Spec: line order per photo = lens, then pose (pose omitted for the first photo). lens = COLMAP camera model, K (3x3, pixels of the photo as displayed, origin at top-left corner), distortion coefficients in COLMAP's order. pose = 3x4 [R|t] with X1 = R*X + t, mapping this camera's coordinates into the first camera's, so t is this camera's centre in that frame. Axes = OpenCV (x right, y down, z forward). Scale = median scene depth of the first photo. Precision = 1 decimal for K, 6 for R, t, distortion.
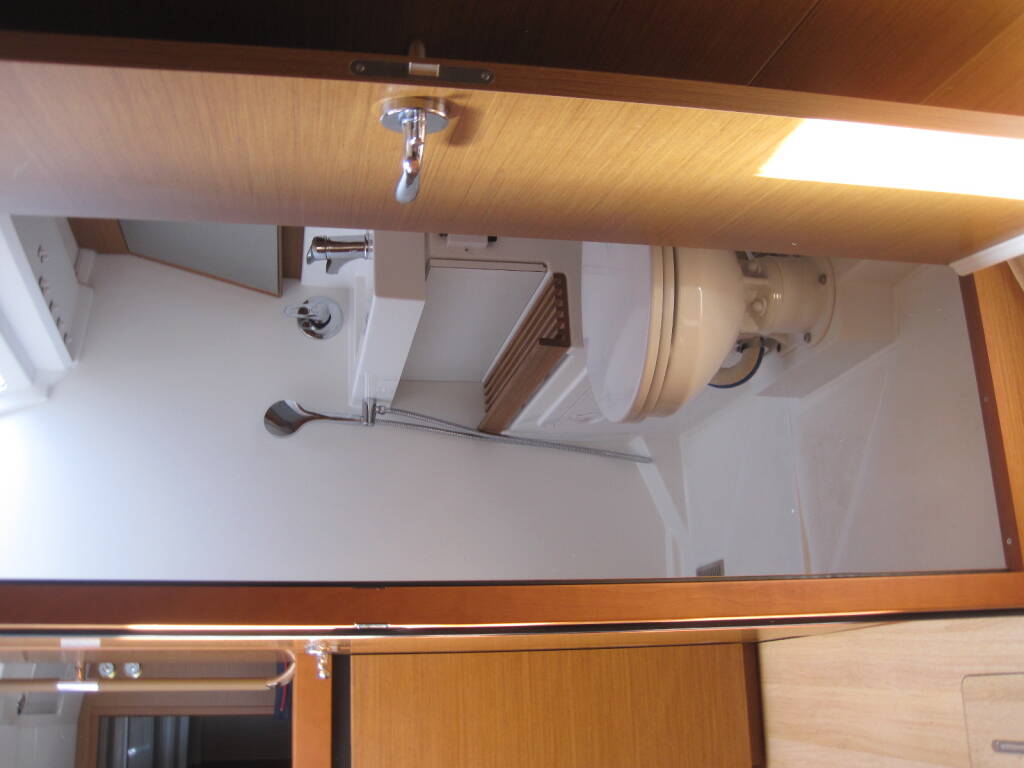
lens RADIAL K [[1046.9, 0, 512.0], [0, 1046.9, 381.9], [0, 0, 1]] dist [-0.173888, 0.137002]
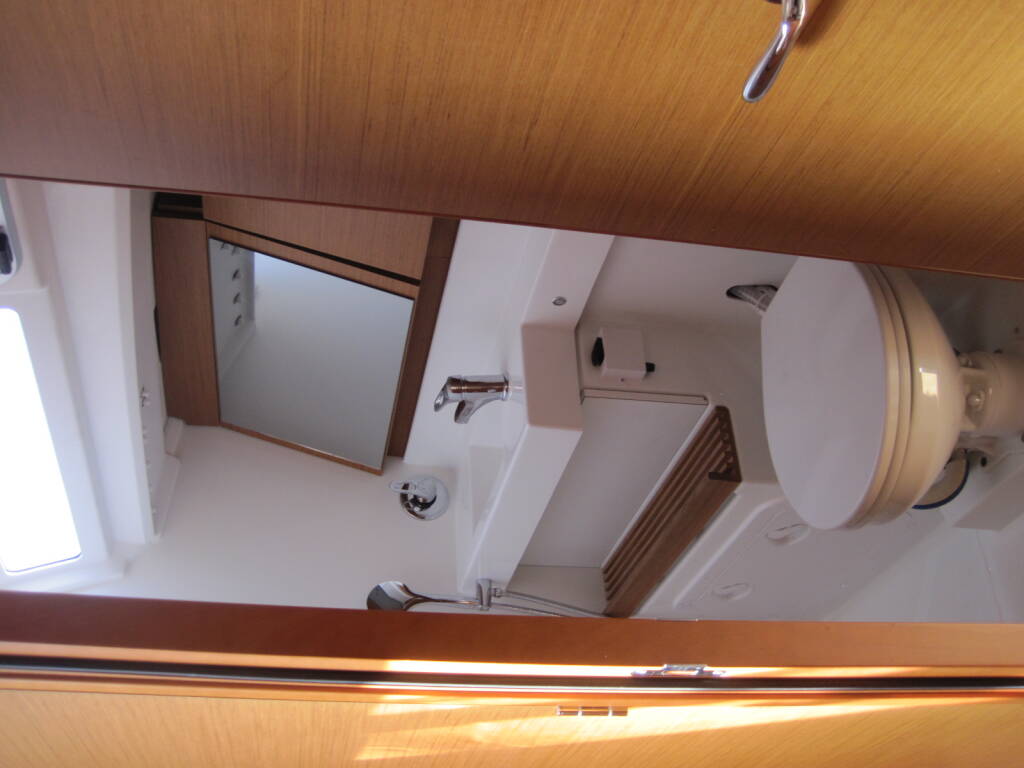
lens RADIAL K [[1046.9, 0, 512.0], [0, 1046.9, 381.9], [0, 0, 1]] dist [-0.173888, 0.137002]
pose [[0.999956, -0.008977, -0.002775, -0.131122], [0.007846, 0.960243, -0.279056, 0.124372], [0.005170, 0.279022, 0.960271, 0.109255]]
